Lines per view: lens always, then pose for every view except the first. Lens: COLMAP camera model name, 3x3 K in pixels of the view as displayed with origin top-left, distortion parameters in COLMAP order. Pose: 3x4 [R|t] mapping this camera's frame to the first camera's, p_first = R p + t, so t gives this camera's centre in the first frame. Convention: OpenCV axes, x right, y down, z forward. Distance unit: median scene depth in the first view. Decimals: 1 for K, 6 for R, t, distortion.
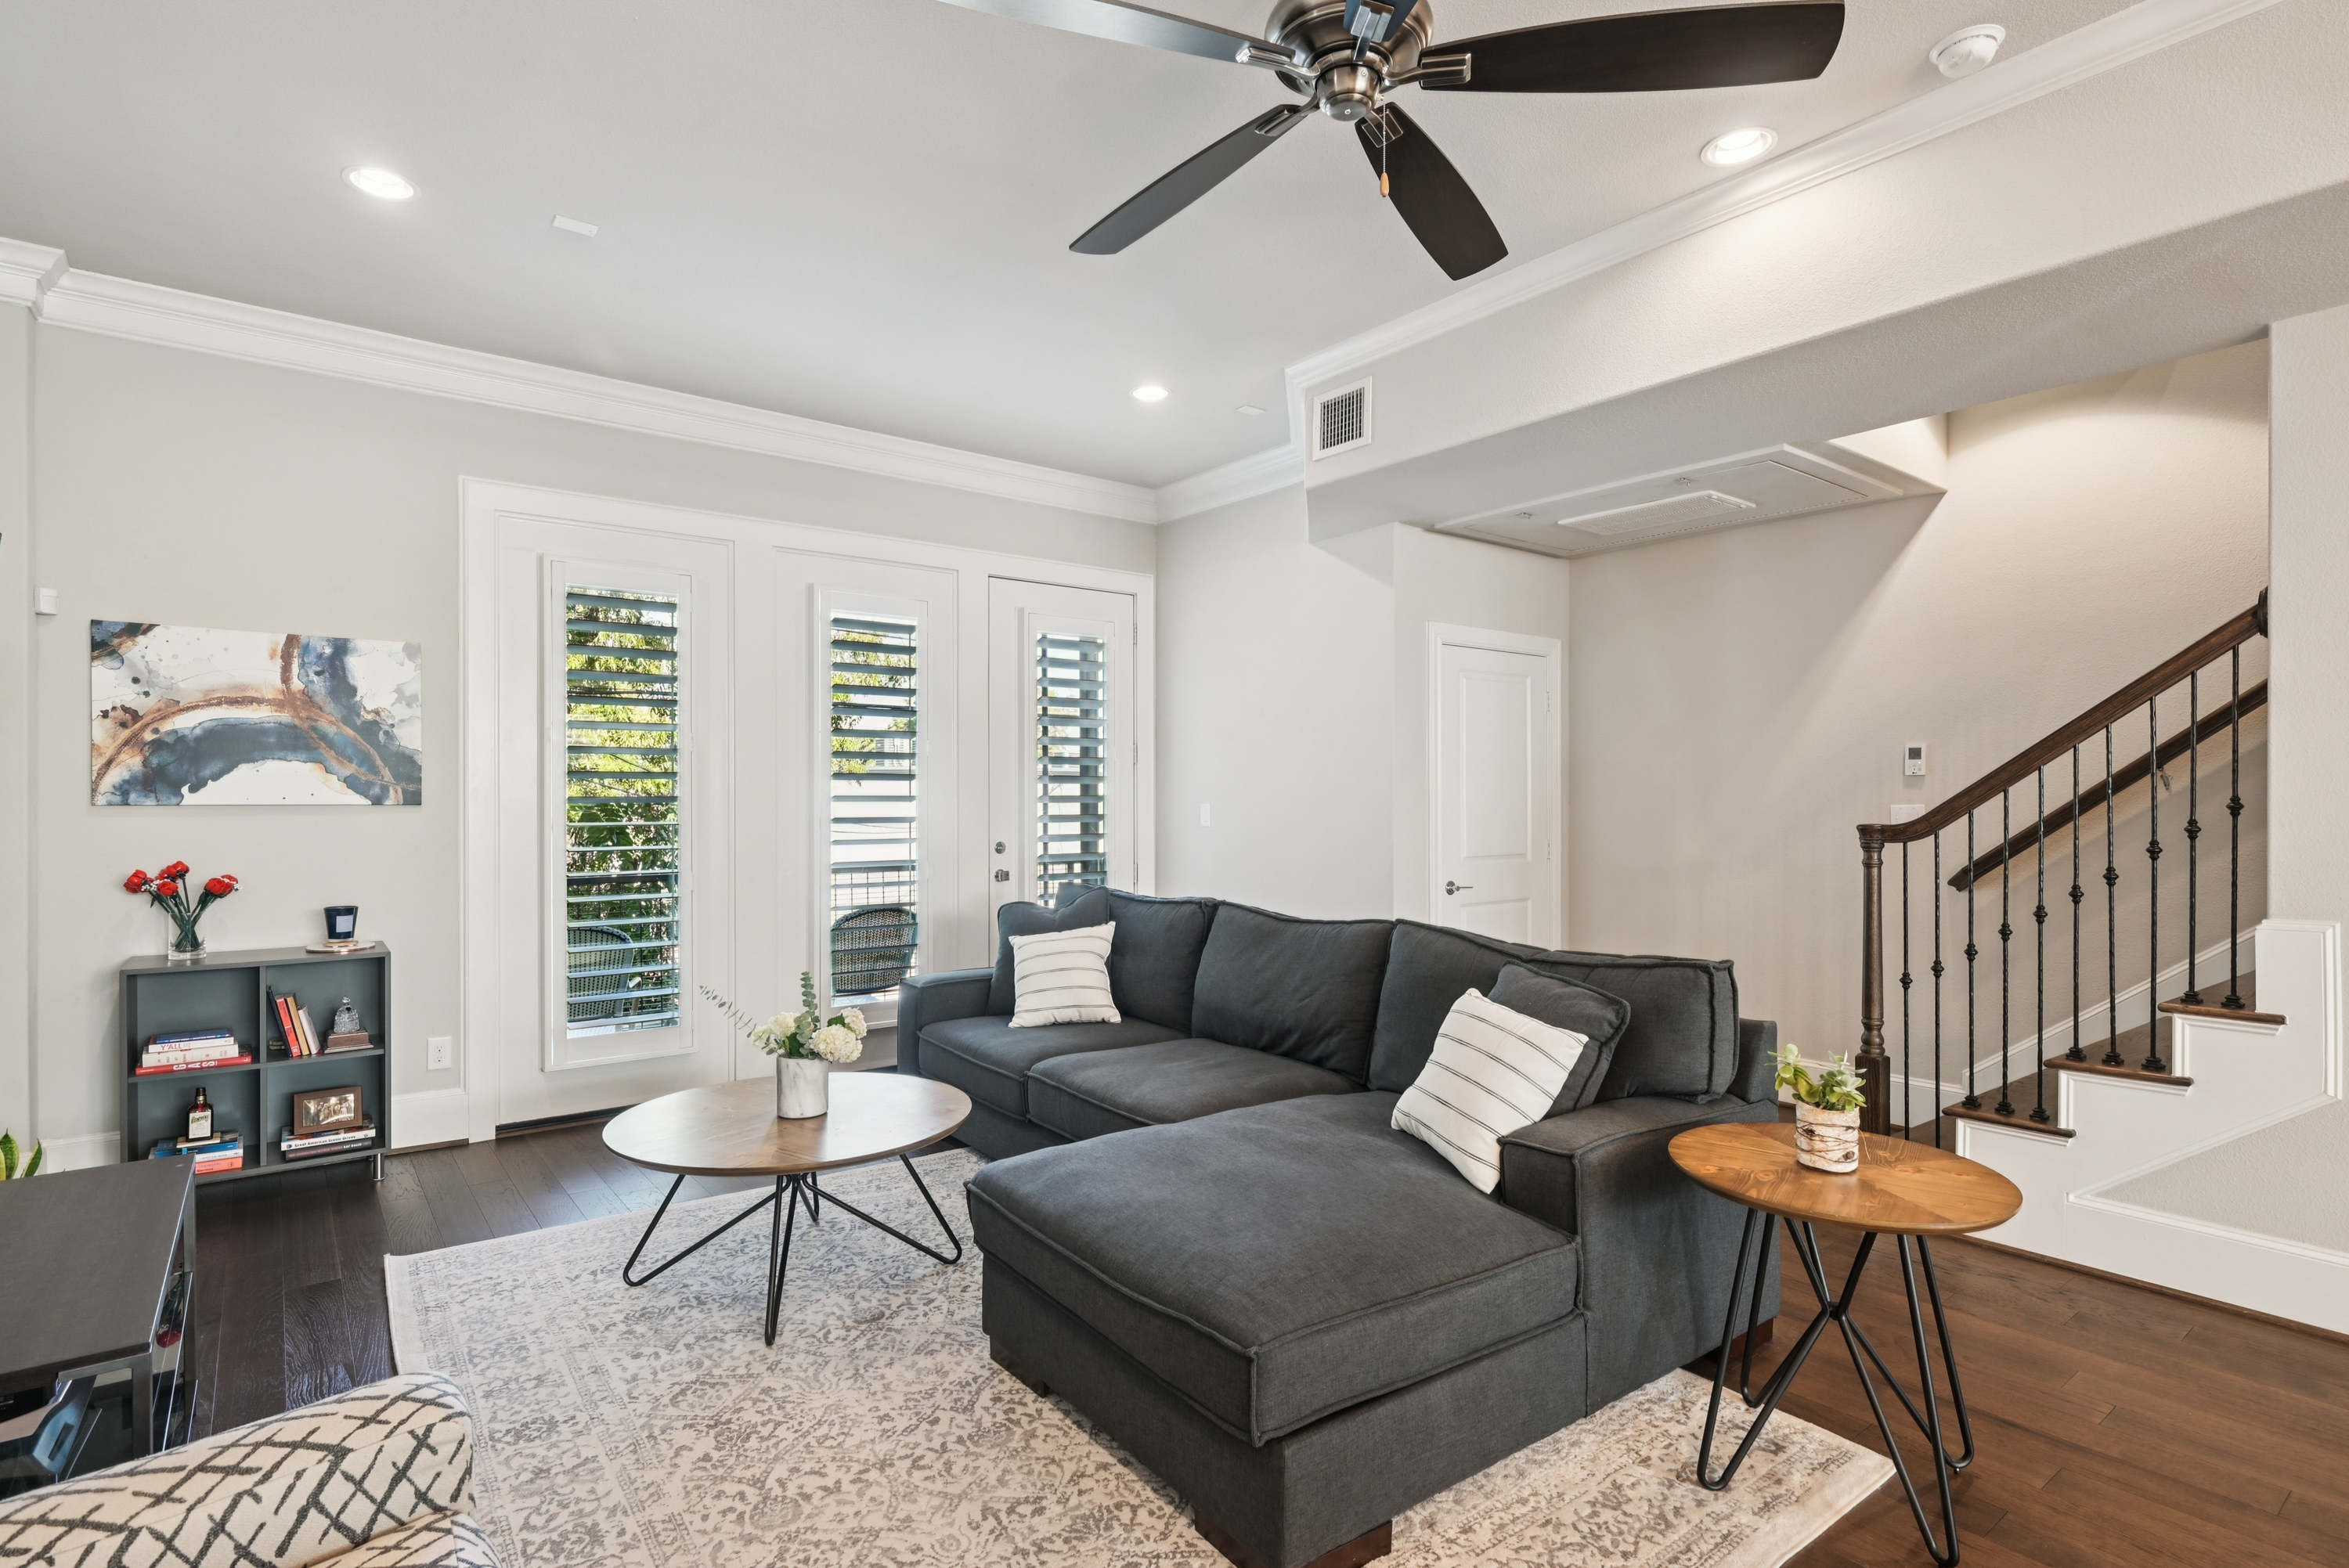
lens RADIAL K [[1176.8, 0, 1182.6], [0, 1176.8, 794.7], [0, 0, 1]] dist [-0.000807, -0.000608]
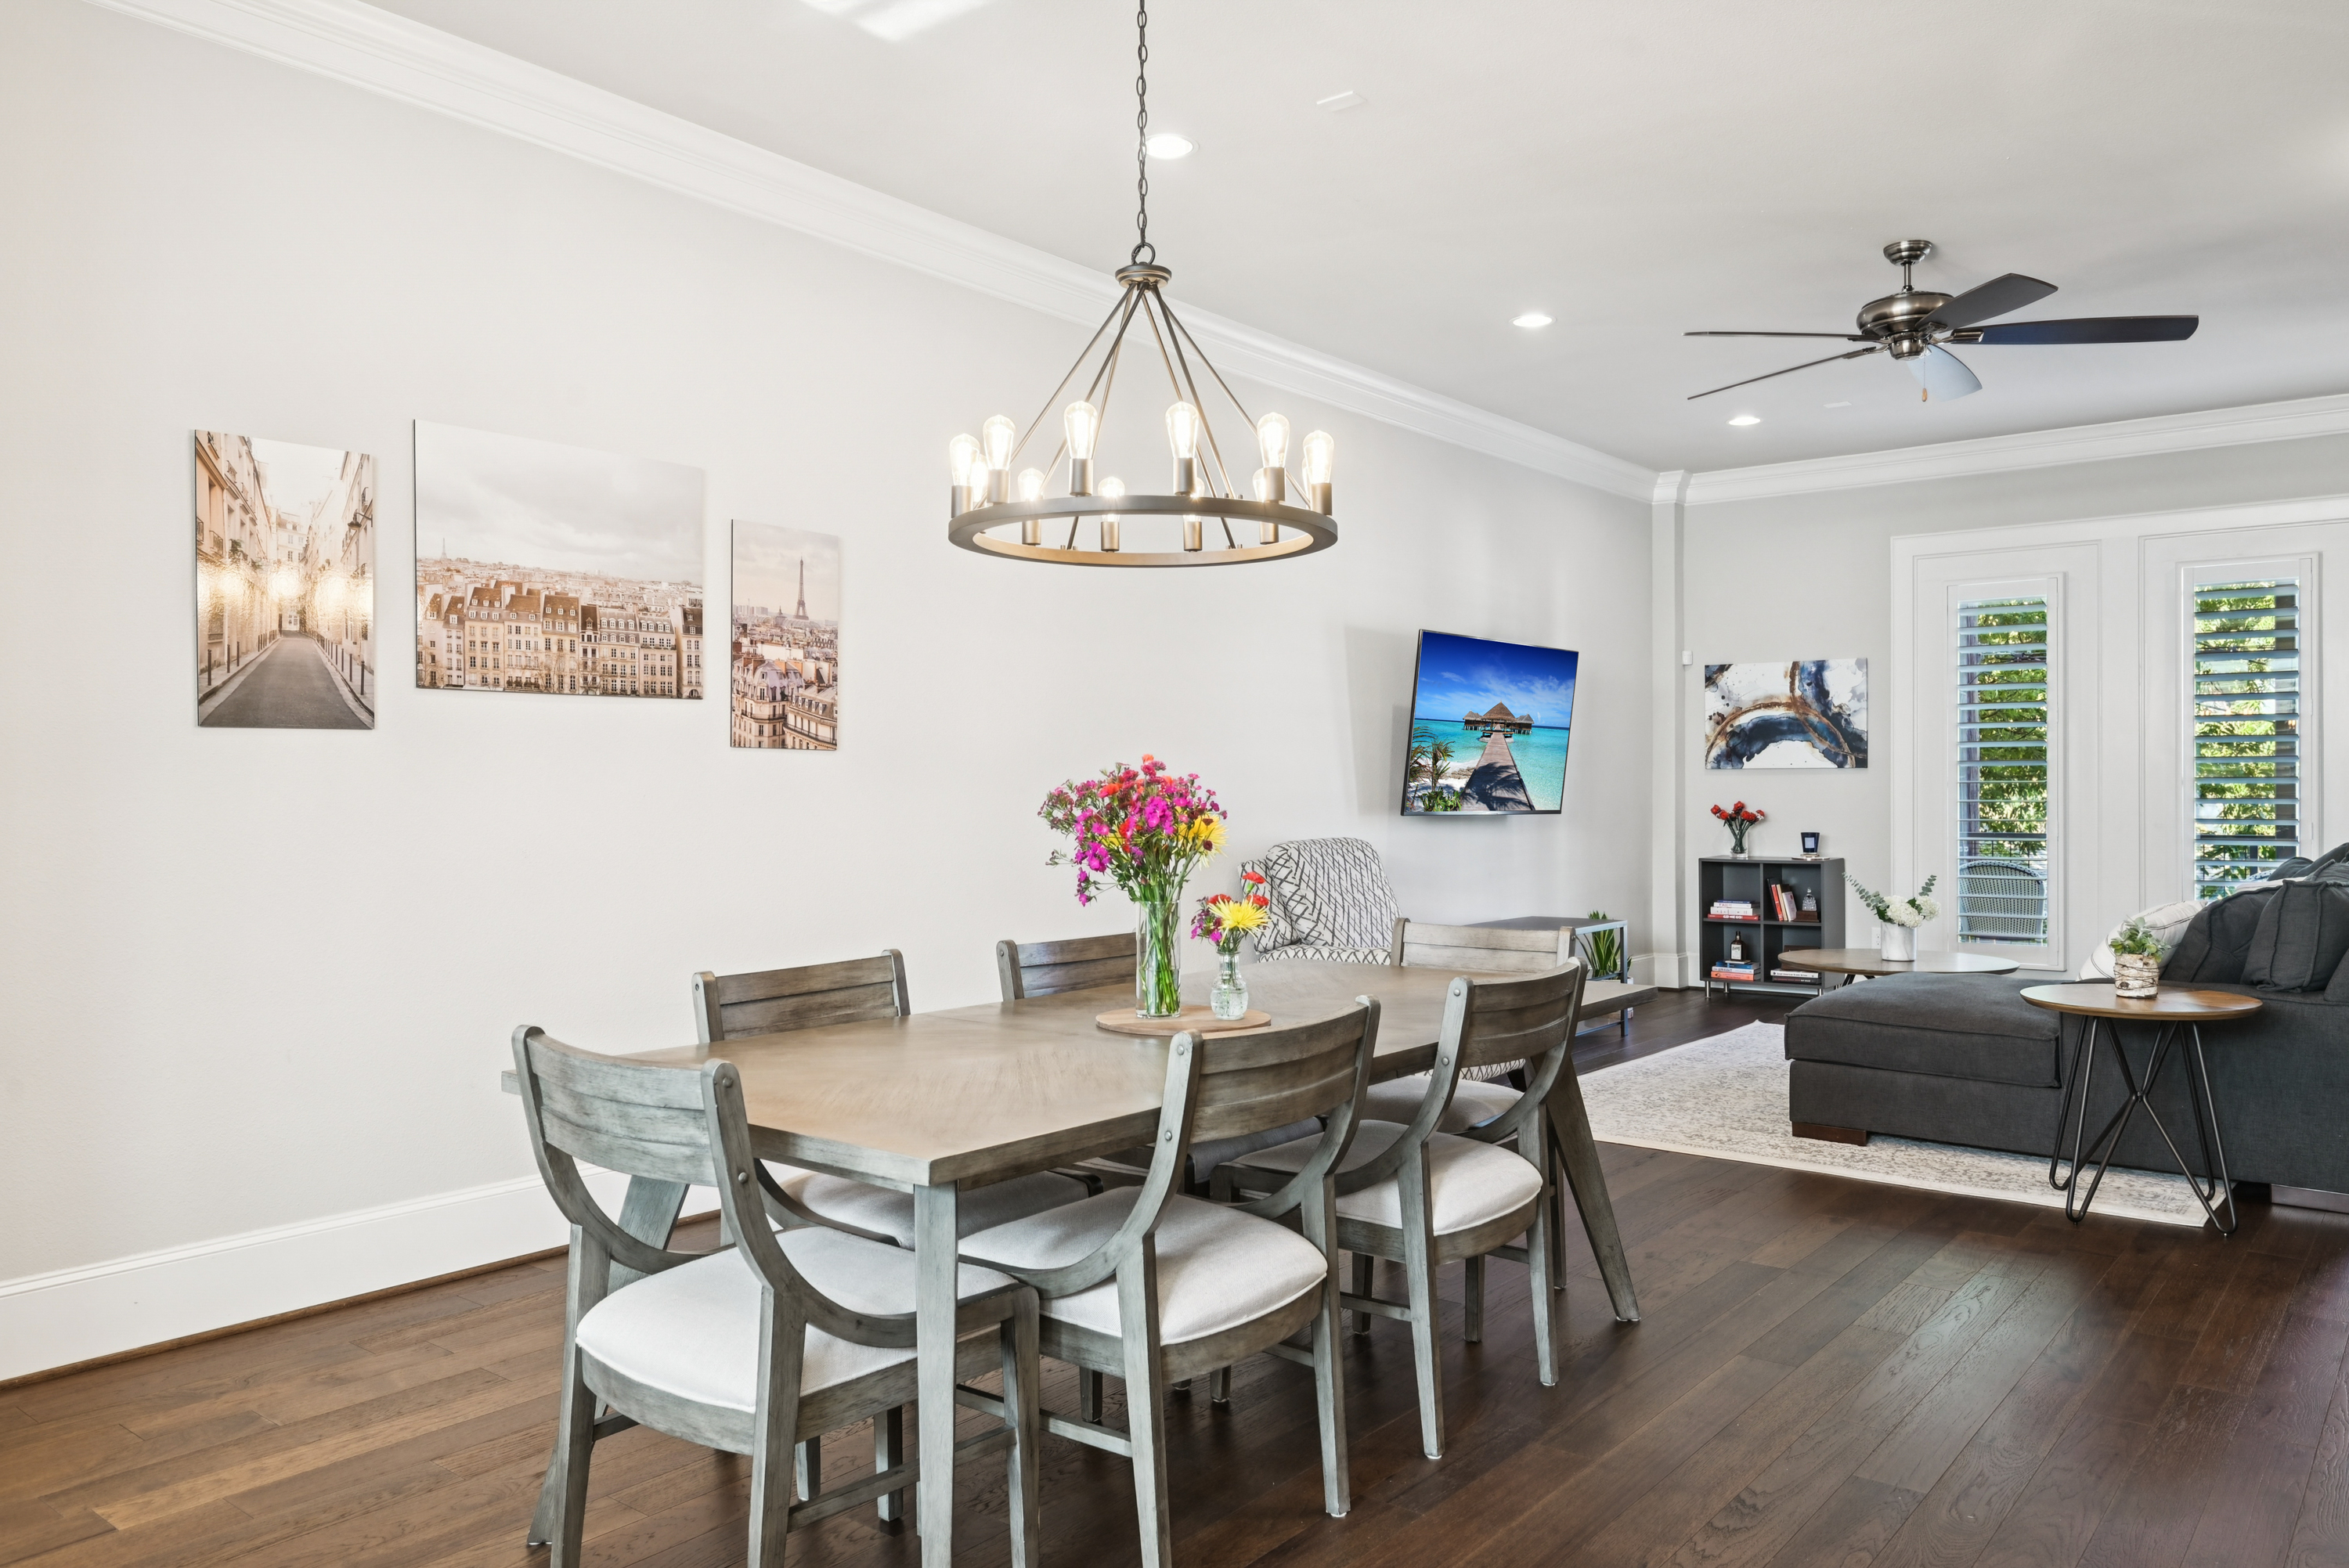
lens RADIAL K [[1654.6, 0, 1173.3], [0, 1654.6, 796.2], [0, 0, 1]] dist [0.002683, 0.000067]
pose [[0.230756, 0.005262, -0.972997, 1.237061], [0.007965, 0.999942, 0.007297, 0.023808], [0.972979, -0.009433, 0.230701, -0.343561]]
